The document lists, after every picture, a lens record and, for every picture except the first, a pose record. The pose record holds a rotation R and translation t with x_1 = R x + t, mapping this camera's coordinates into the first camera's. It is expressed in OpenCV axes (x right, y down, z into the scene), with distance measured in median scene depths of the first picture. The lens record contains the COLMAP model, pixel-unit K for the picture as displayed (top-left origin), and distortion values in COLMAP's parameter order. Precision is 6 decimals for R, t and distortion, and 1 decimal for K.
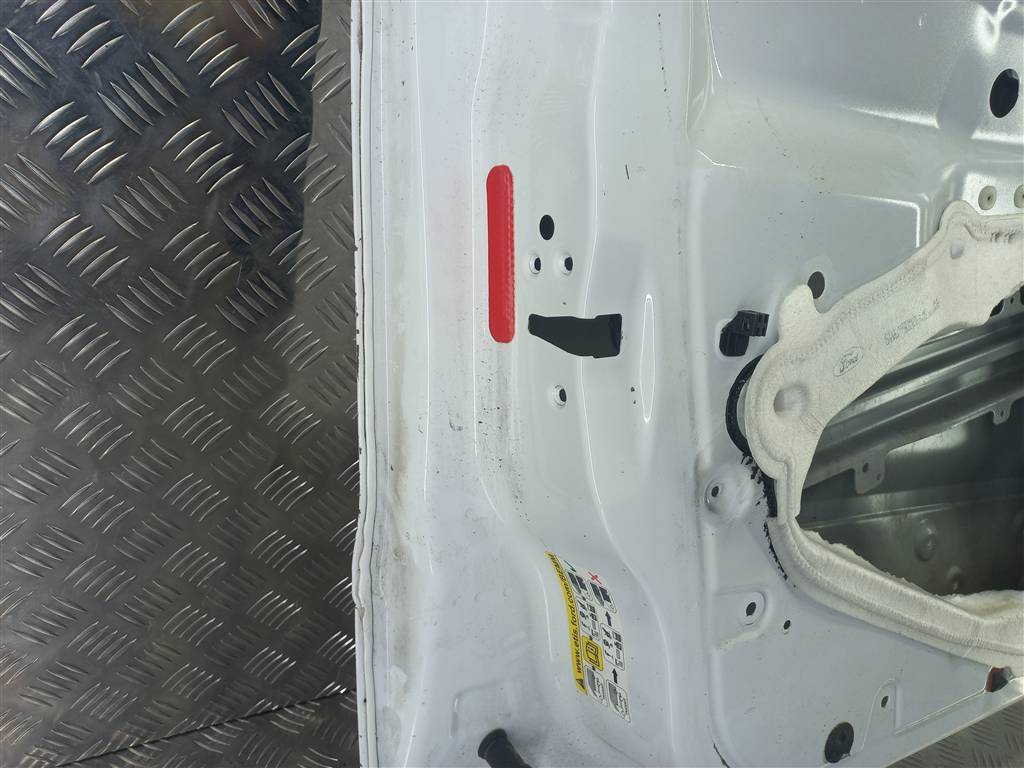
lens RADIAL K [[733.0, 0, 512.0], [0, 733.0, 381.3], [0, 0, 1]] dist [0.038329, -0.024028]
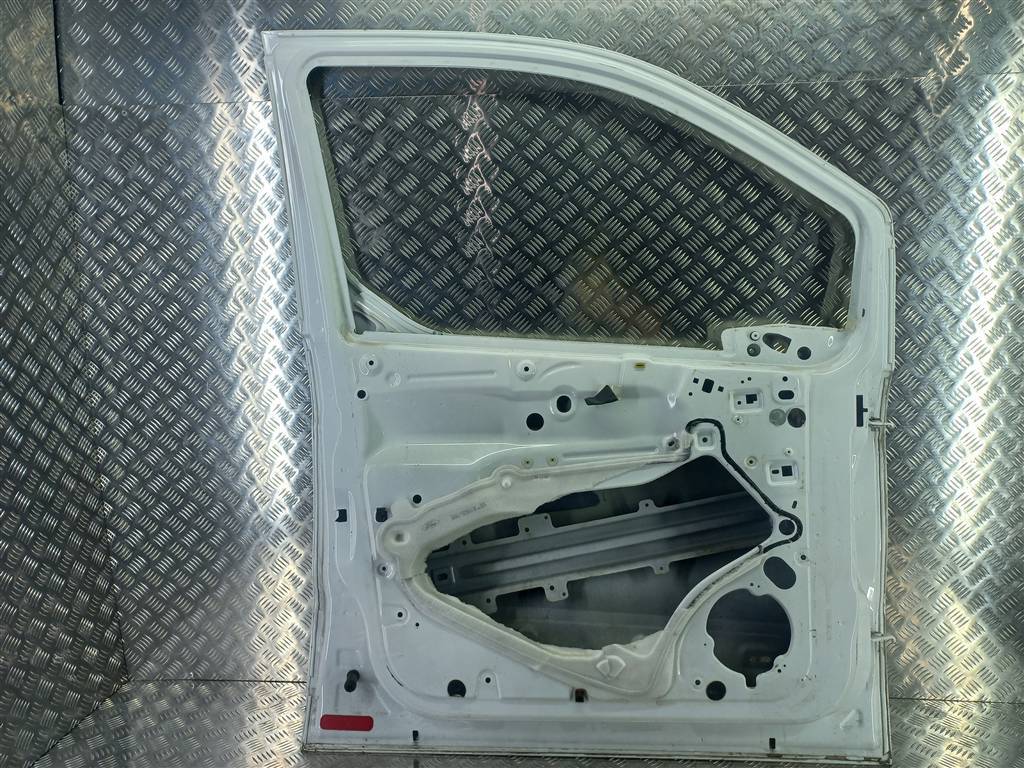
lens RADIAL K [[733.0, 0, 511.4], [0, 733.0, 381.1], [0, 0, 1]] dist [0.038329, -0.024028]
pose [[0.831984, -0.117828, -0.542144, 2.373119], [-0.055231, 0.954743, -0.292260, 0.261448], [0.552044, 0.273098, 0.787823, -1.265994]]
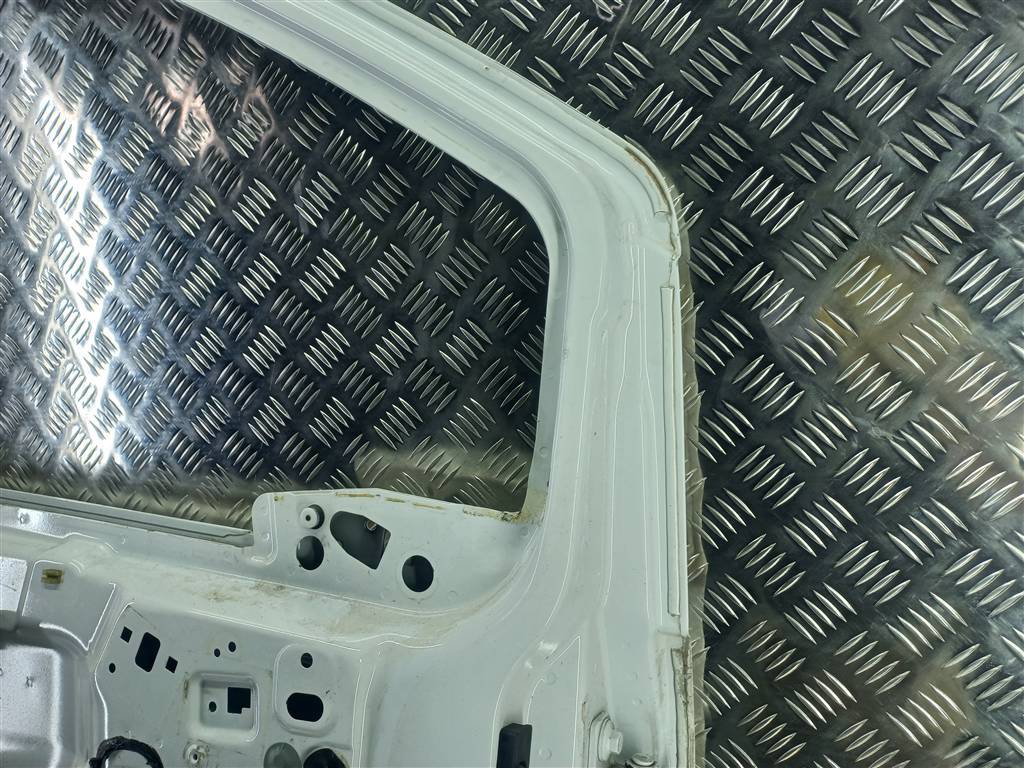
lens RADIAL K [[733.0, 0, 504.7], [0, 733.0, 381.8], [0, 0, 1]] dist [0.038329, -0.024028]
pose [[0.642975, -0.123133, -0.755924, 2.710712], [-0.150831, 0.947305, -0.282602, -0.766344], [0.750888, 0.295723, 0.590521, 1.071433]]
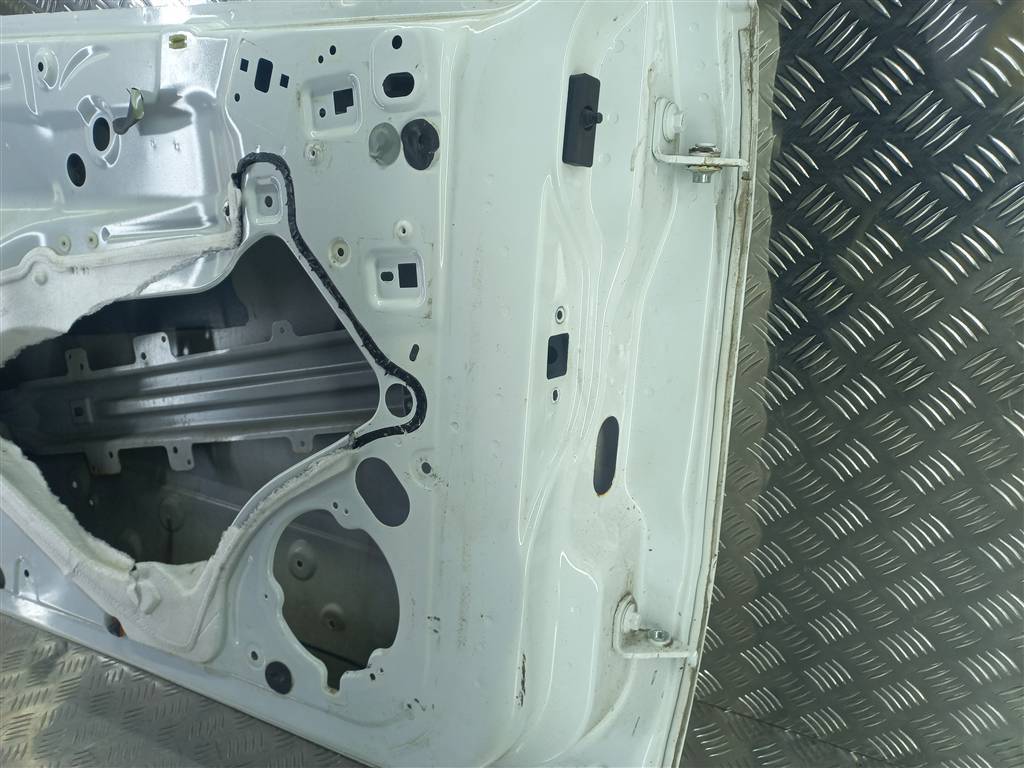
lens RADIAL K [[733.0, 0, 513.2], [0, 733.0, 385.3], [0, 0, 1]] dist [0.038329, -0.024028]
pose [[0.535561, 0.106556, -0.837747, 2.816145], [-0.156940, 0.987285, 0.025246, -0.178662], [0.829786, 0.117955, 0.545474, 1.176833]]
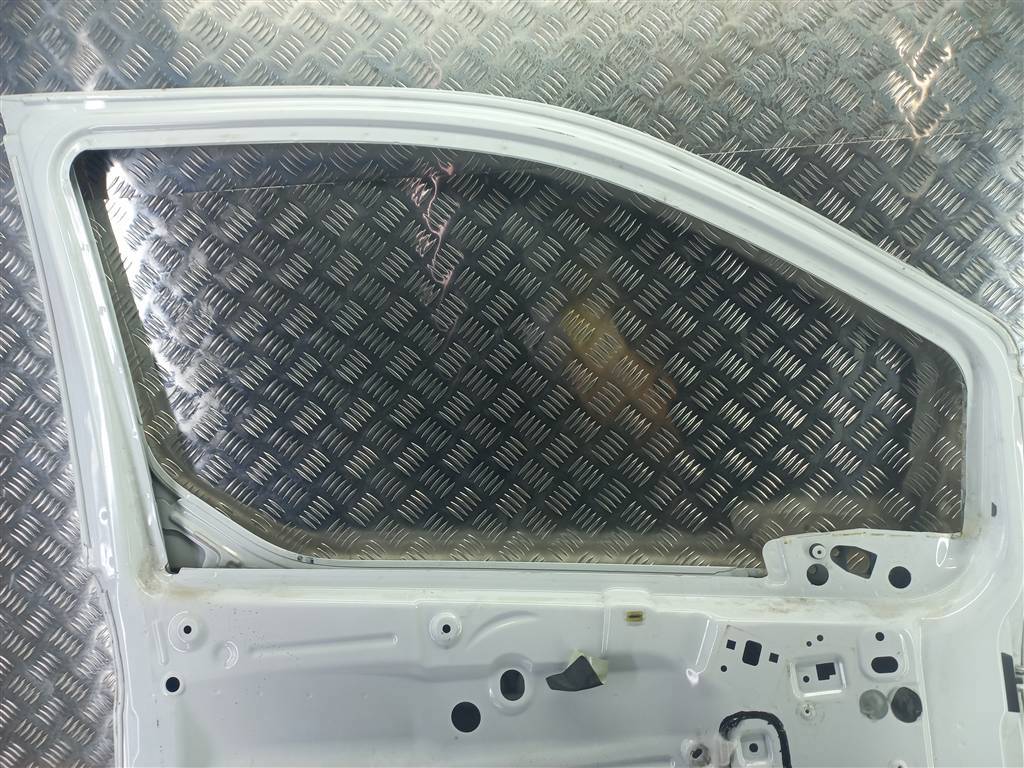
lens RADIAL K [[733.0, 0, 504.6], [0, 733.0, 383.7], [0, 0, 1]] dist [0.038329, -0.024028]
pose [[0.837069, -0.187268, -0.514049, 1.965006], [0.004390, 0.941862, -0.335971, -0.626489], [0.547080, 0.278974, 0.789226, -0.396101]]
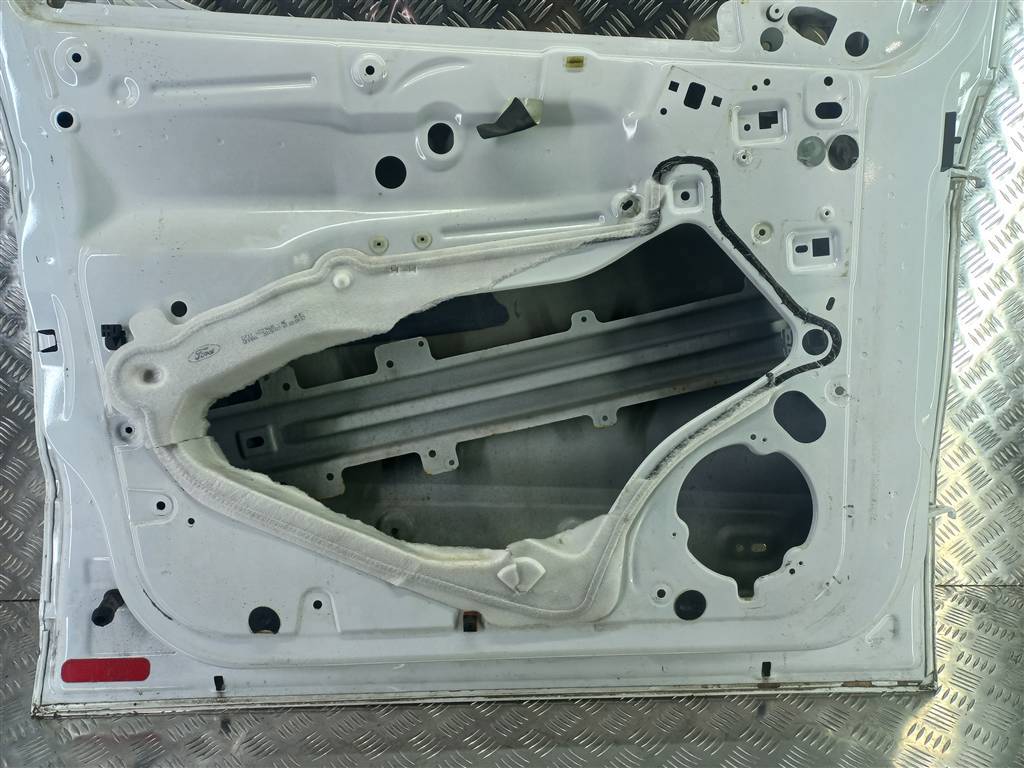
lens RADIAL K [[733.0, 0, 510.6], [0, 733.0, 385.8], [0, 0, 1]] dist [0.038329, -0.024028]
pose [[0.873505, -0.037694, -0.485354, 1.855809], [-0.023199, 0.992642, -0.118844, 0.226135], [0.486263, 0.115070, 0.866203, -0.079694]]
